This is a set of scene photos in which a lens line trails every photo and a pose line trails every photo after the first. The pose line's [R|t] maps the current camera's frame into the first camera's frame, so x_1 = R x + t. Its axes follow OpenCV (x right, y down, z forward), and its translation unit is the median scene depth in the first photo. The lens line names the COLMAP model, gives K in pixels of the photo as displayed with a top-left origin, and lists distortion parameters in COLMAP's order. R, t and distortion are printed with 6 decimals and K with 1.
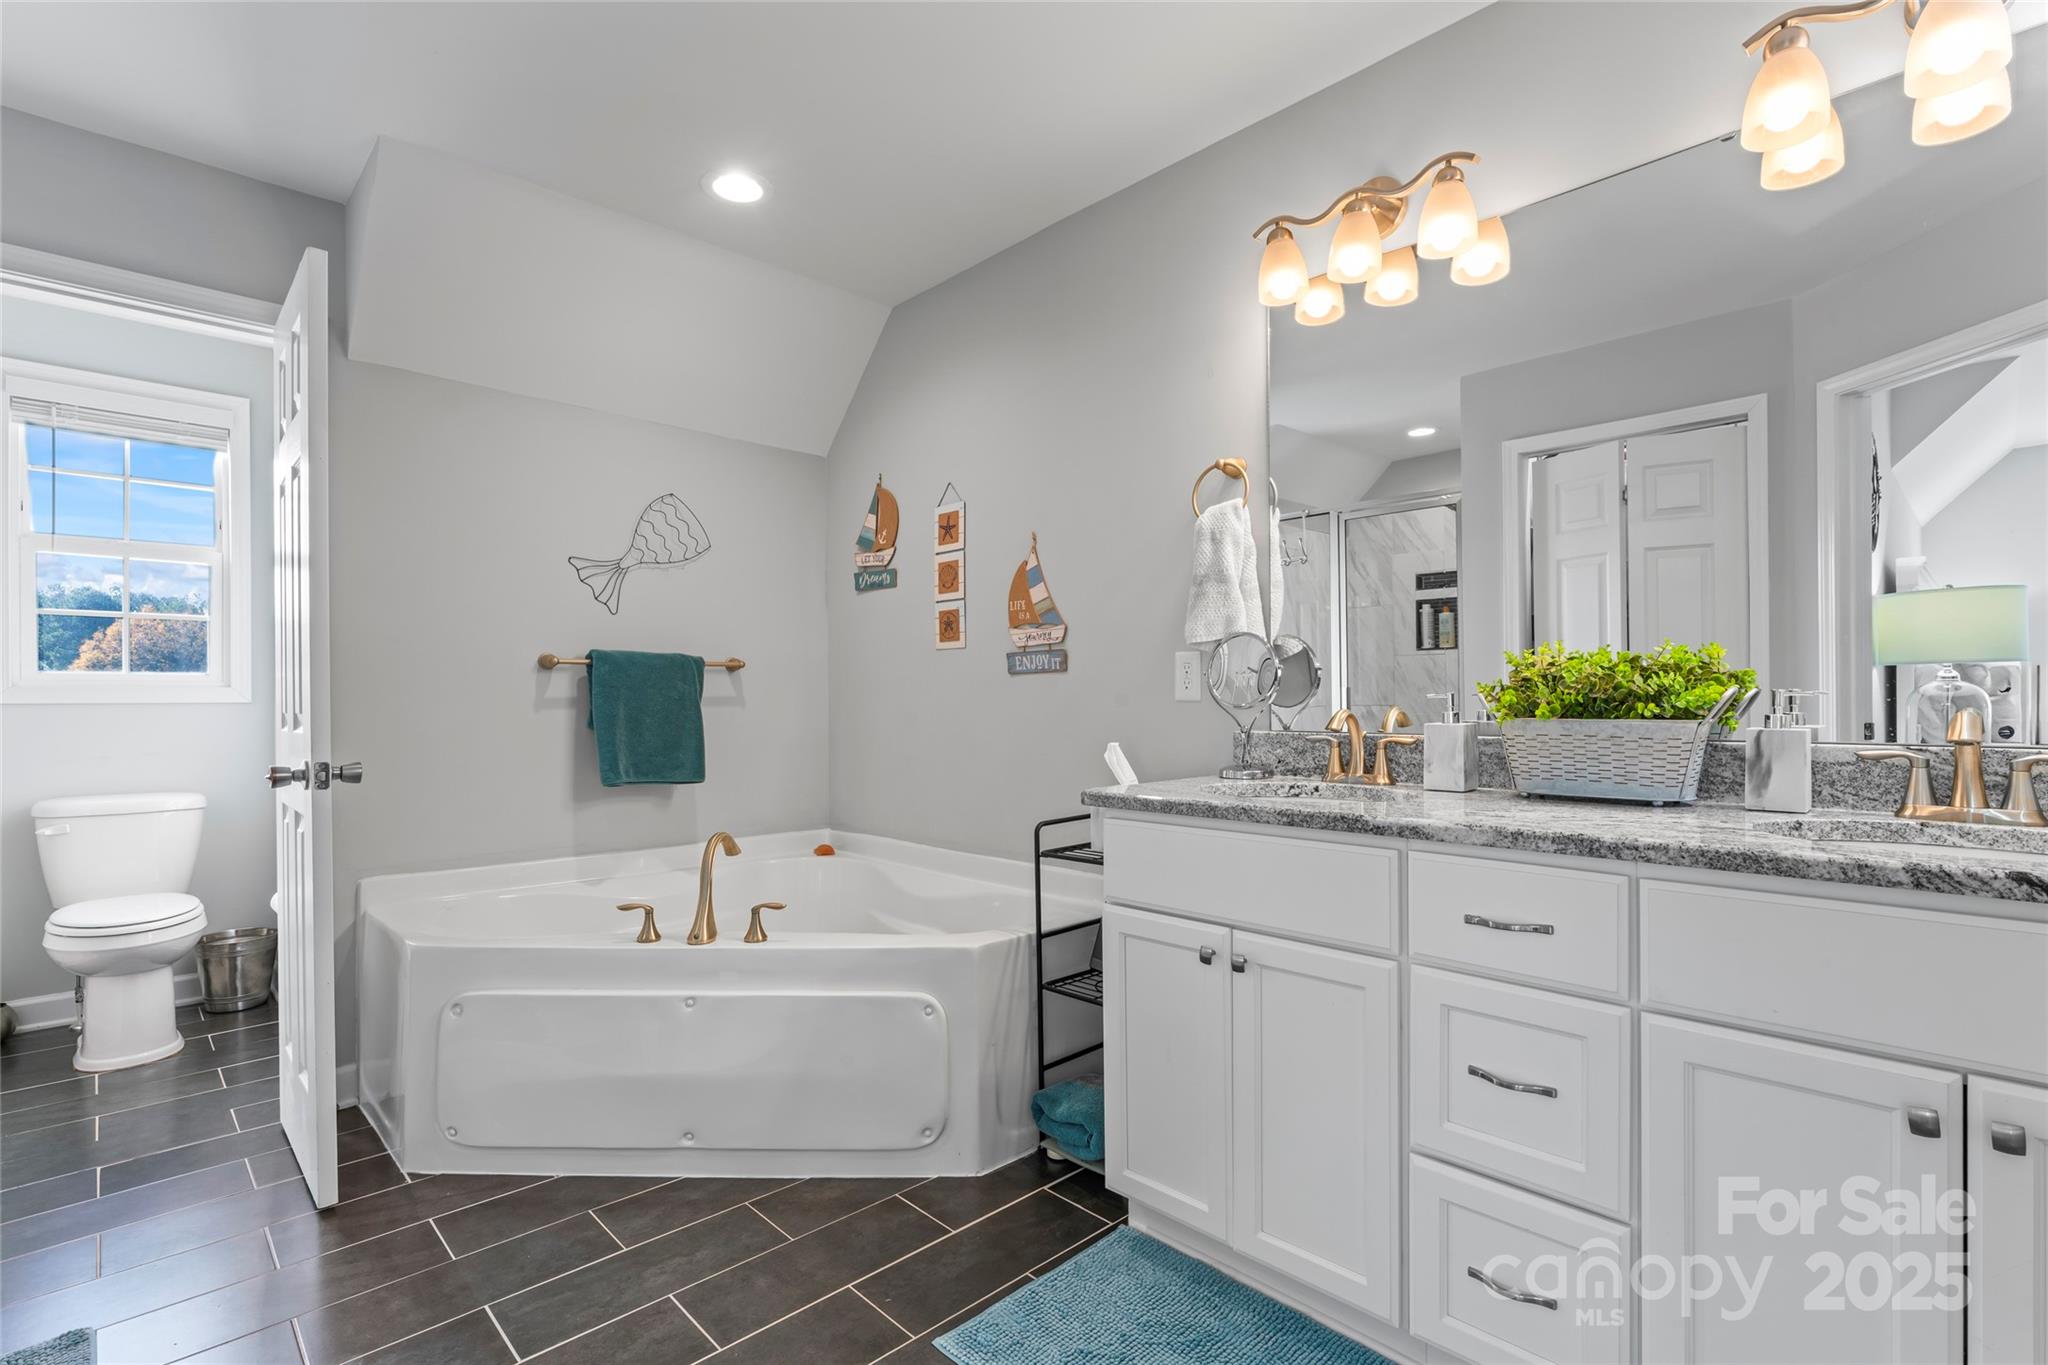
lens RADIAL K [[942.8, 0, 1019.1], [0, 942.8, 685.5], [0, 0, 1]] dist [-0.003882, 0.000324]
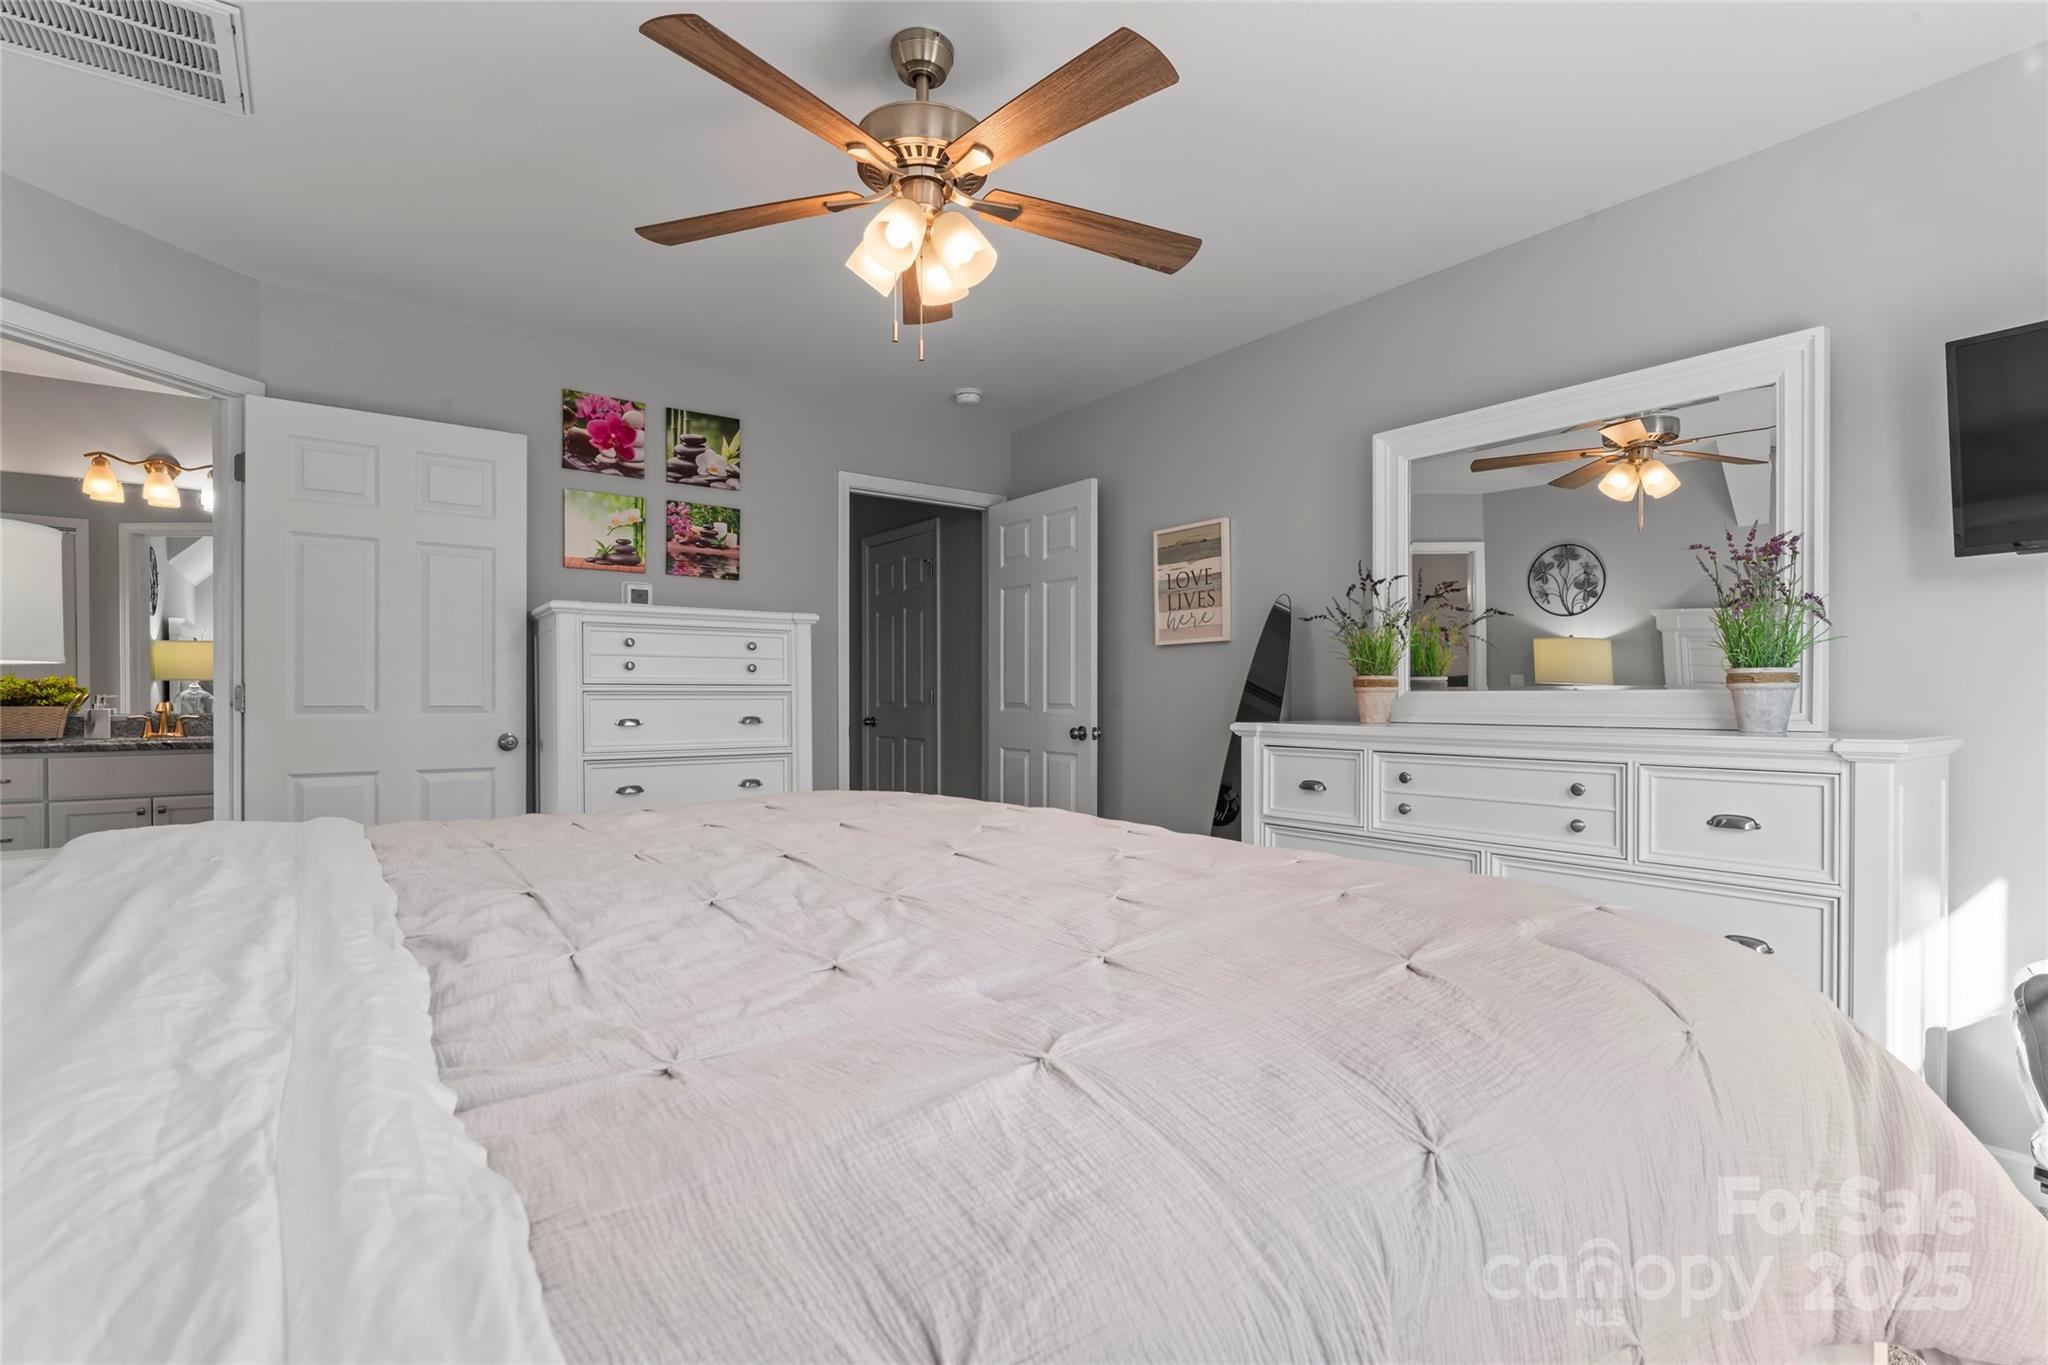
lens RADIAL K [[953.1, 0, 1021.5], [0, 953.1, 704.4], [0, 0, 1]] dist [-0.001727, -0.000447]
pose [[0.113892, -0.002553, 0.993490, -1.579158], [-0.011745, 0.999923, 0.003916, -0.009992], [-0.993424, -0.012115, 0.113854, -1.915654]]
